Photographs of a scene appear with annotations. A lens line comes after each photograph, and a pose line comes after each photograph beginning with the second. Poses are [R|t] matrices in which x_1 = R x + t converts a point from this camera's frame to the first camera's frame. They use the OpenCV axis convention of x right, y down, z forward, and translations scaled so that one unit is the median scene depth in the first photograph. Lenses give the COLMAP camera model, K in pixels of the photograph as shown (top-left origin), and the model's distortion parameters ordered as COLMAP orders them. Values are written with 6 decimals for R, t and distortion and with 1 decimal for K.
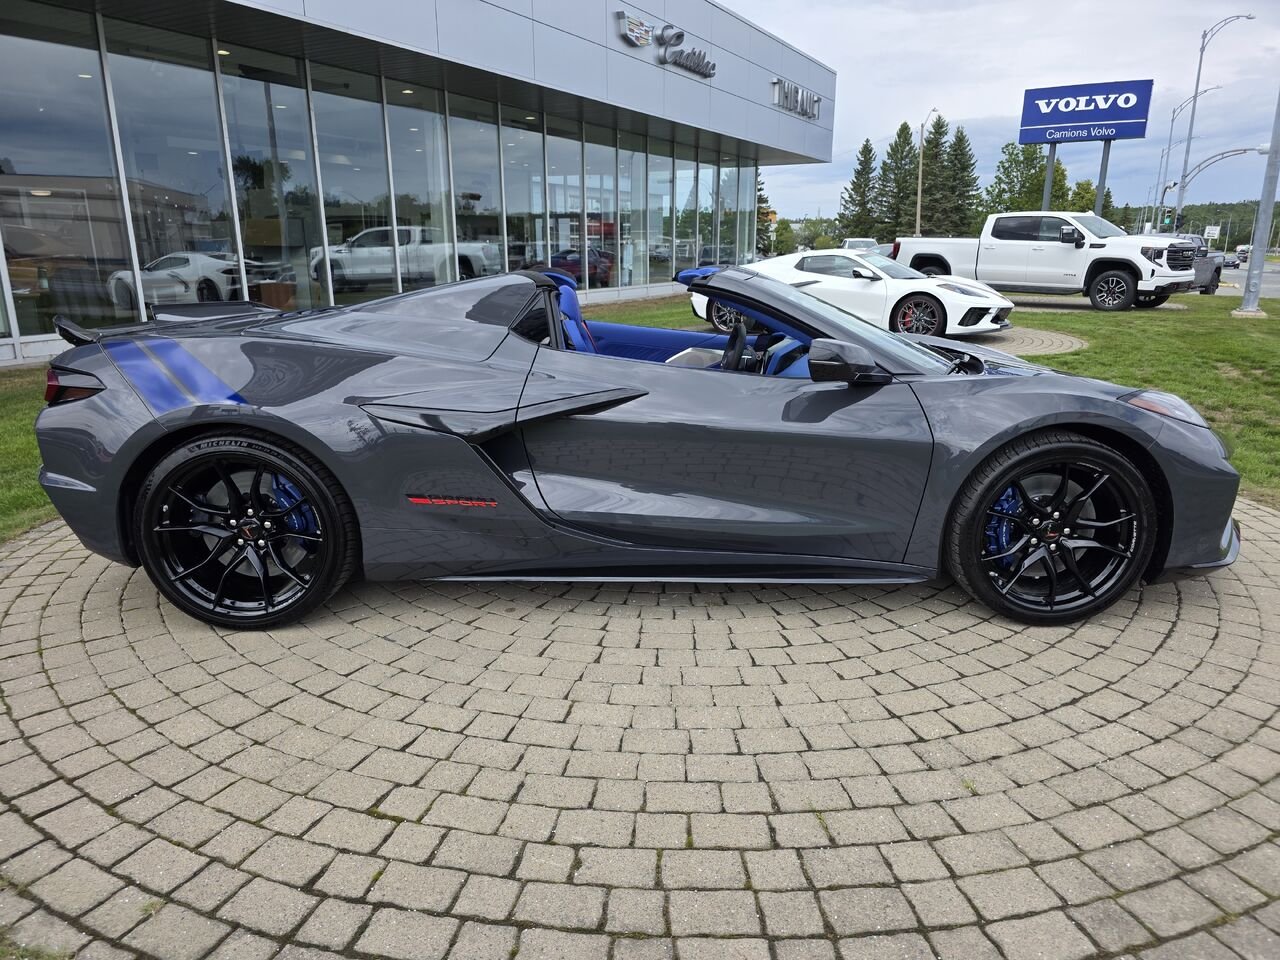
lens RADIAL K [[860.2, 0, 654.3], [0, 860.2, 441.5], [0, 0, 1]] dist [0.055121, -0.050819]
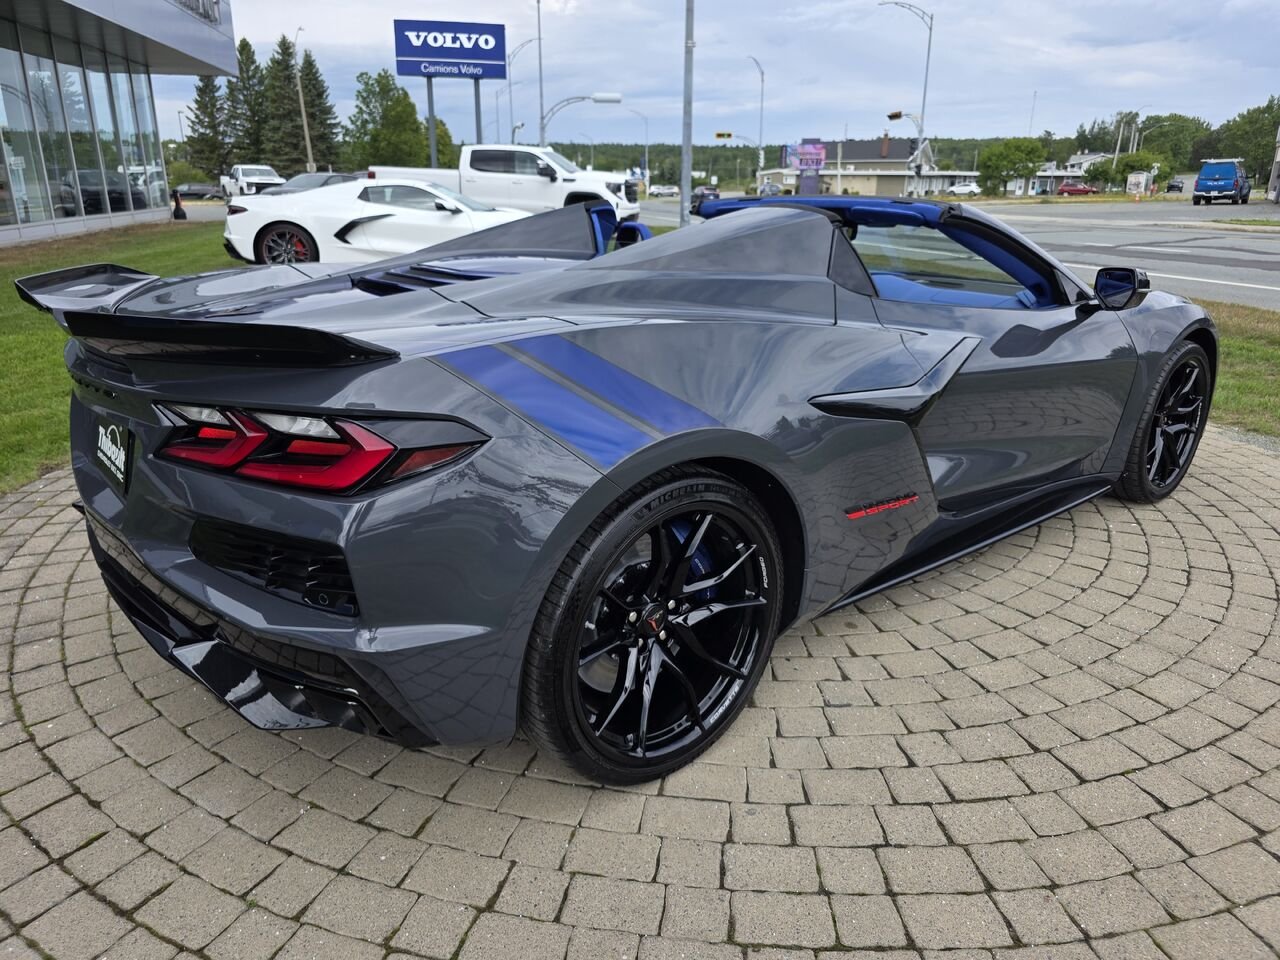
lens RADIAL K [[860.2, 0, 715.3], [0, 860.2, 419.4], [0, 0, 1]] dist [0.055121, -0.050819]
pose [[0.773302, -0.159267, 0.613709, -0.134336], [0.127982, 0.987222, 0.094936, -0.016722], [-0.620987, 0.005129, 0.783804, 0.079245]]
